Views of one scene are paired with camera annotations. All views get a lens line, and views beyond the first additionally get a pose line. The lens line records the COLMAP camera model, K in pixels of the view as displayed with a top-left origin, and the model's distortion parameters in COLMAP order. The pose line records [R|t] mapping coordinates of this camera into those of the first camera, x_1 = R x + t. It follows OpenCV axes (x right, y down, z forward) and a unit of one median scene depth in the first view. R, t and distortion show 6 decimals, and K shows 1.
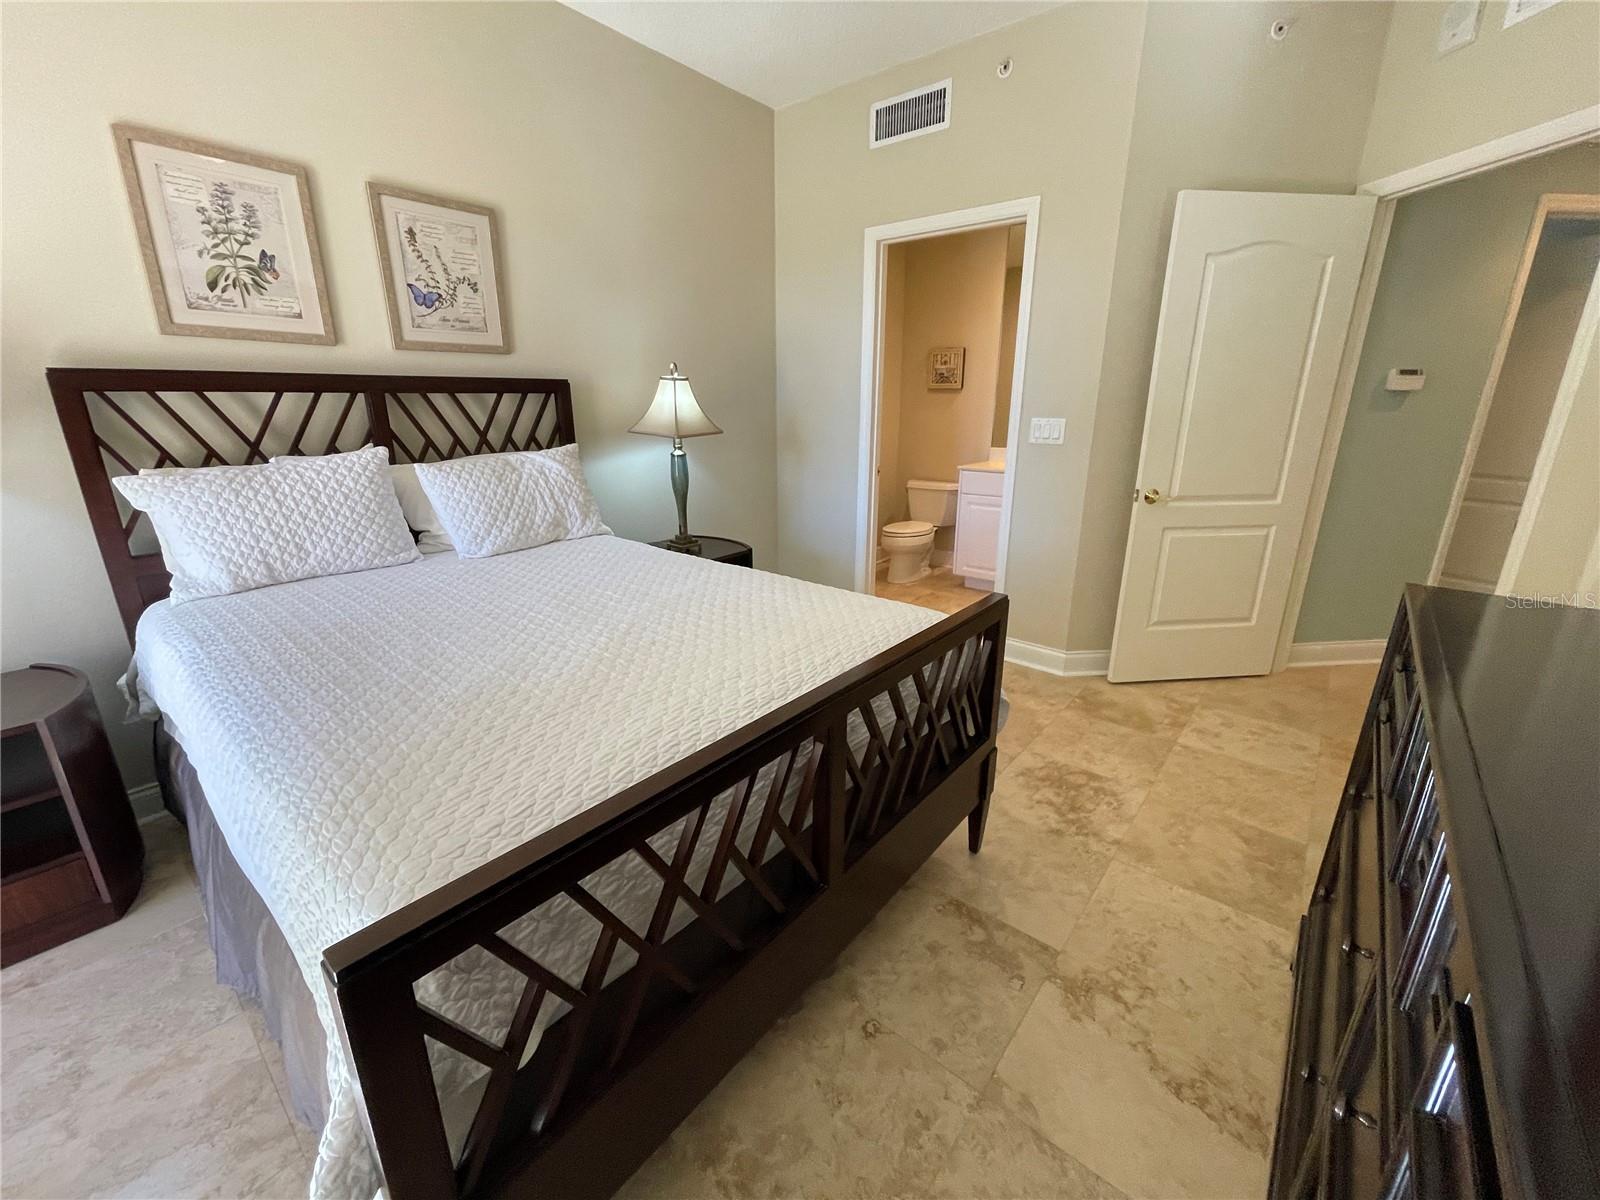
lens RADIAL K [[647.5, 0, 798.7], [0, 647.5, 595.3], [0, 0, 1]] dist [-0.007902, 0.003176]
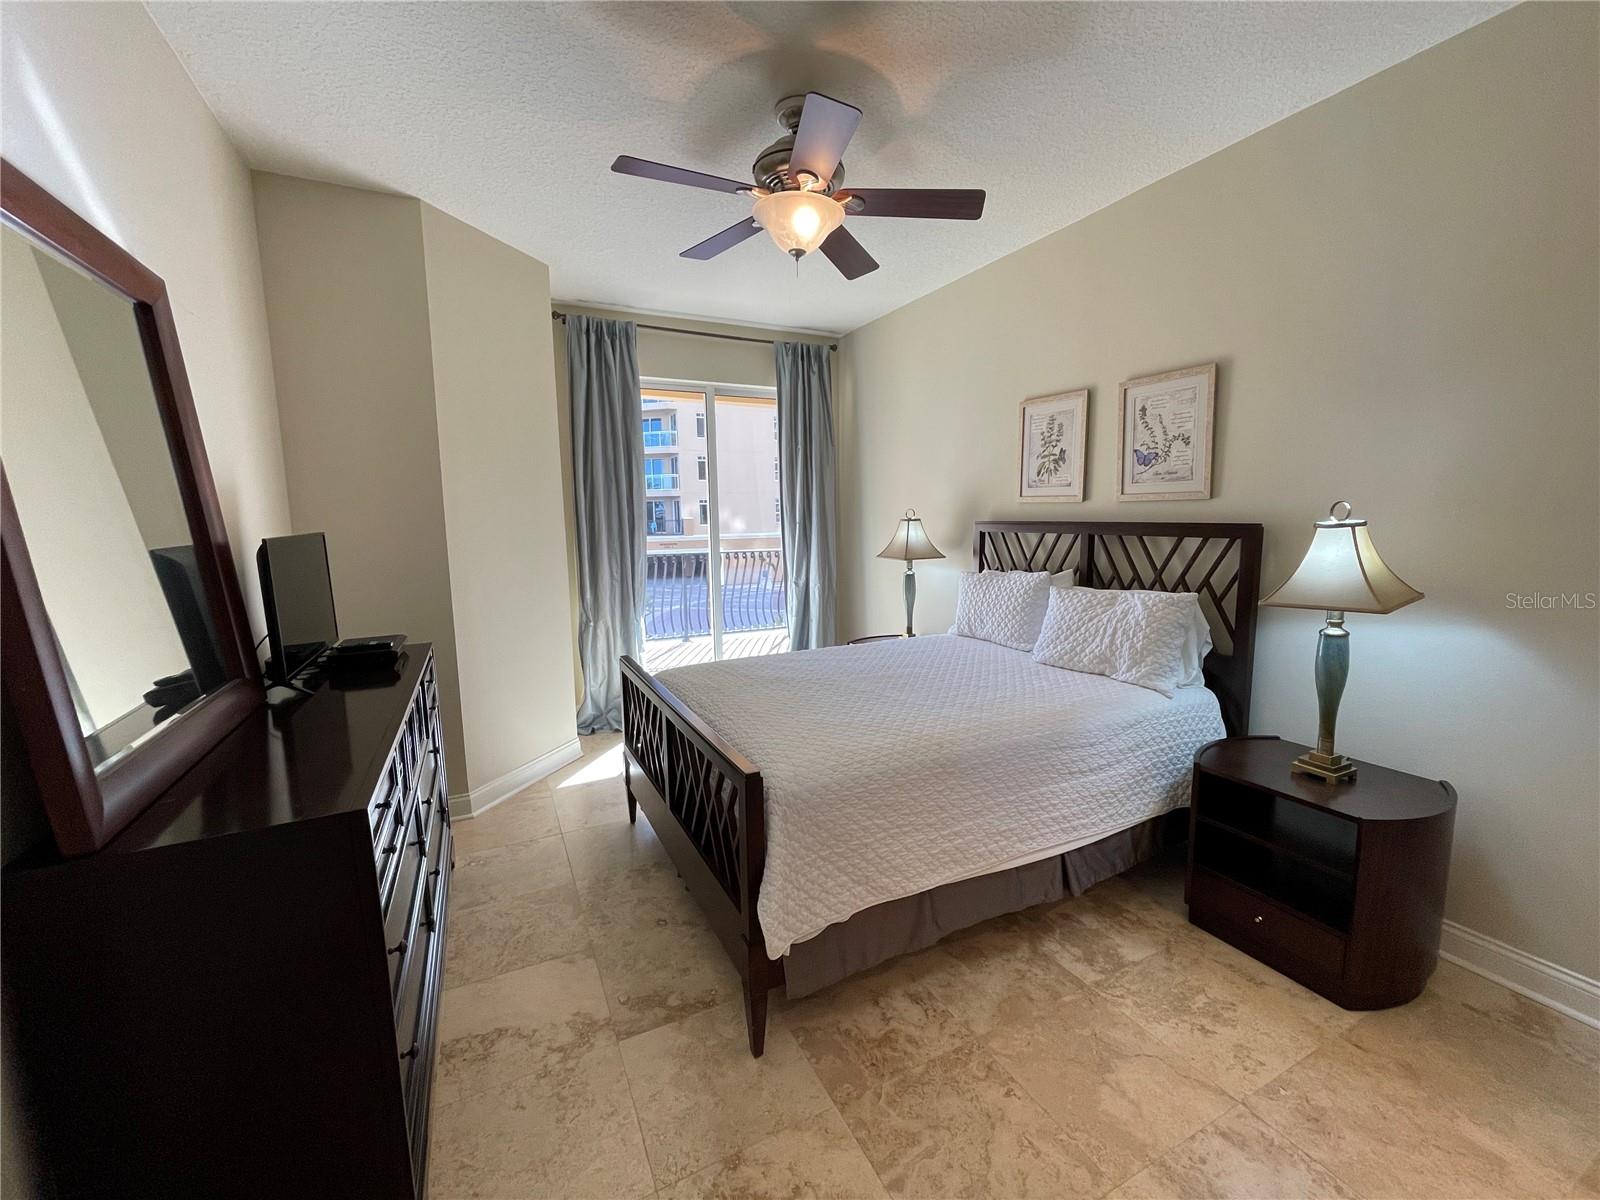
lens RADIAL K [[642.6, 0, 800.0], [0, 642.6, 600.0], [0, 0, 1]] dist [-0.011142, 0.006155]
pose [[-0.398110, 0.128780, -0.908253, 0.804658], [-0.251854, 0.936707, 0.243208, -0.352455], [0.882087, 0.325571, -0.340478, 0.950076]]
